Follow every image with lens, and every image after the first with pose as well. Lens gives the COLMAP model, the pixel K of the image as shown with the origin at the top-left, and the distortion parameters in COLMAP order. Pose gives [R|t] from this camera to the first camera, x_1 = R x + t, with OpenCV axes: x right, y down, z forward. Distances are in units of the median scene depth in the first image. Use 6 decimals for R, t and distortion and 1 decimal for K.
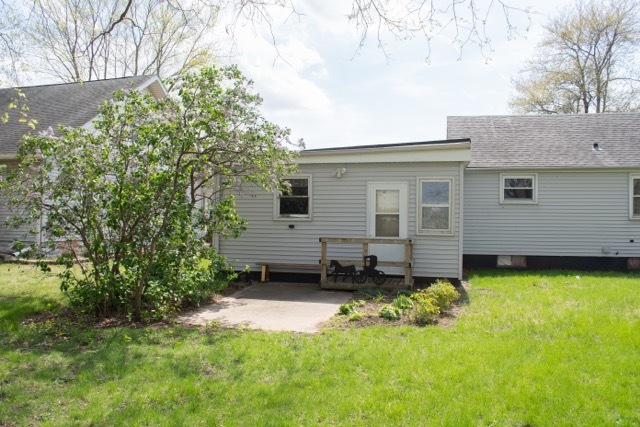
lens RADIAL K [[503.0, 0, 317.9], [0, 503.0, 218.3], [0, 0, 1]] dist [-0.081977, 0.010184]
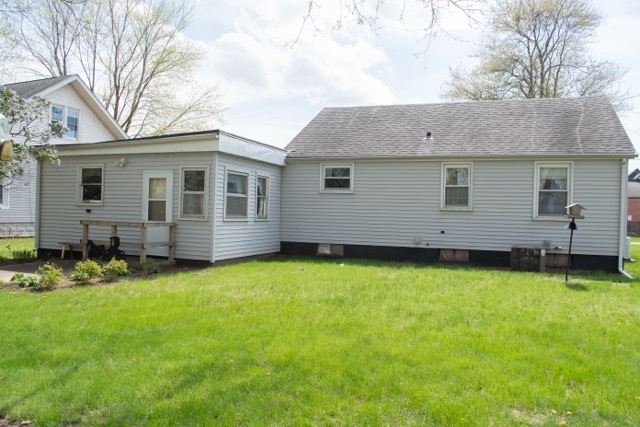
lens RADIAL K [[503.0, 0, 317.9], [0, 503.0, 218.3], [0, 0, 1]] dist [-0.081977, 0.010184]
pose [[0.991503, 0.016694, -0.129011, 0.524979], [-0.014879, 0.999776, 0.015020, 0.007723], [0.129233, -0.012973, 0.991529, -0.025559]]
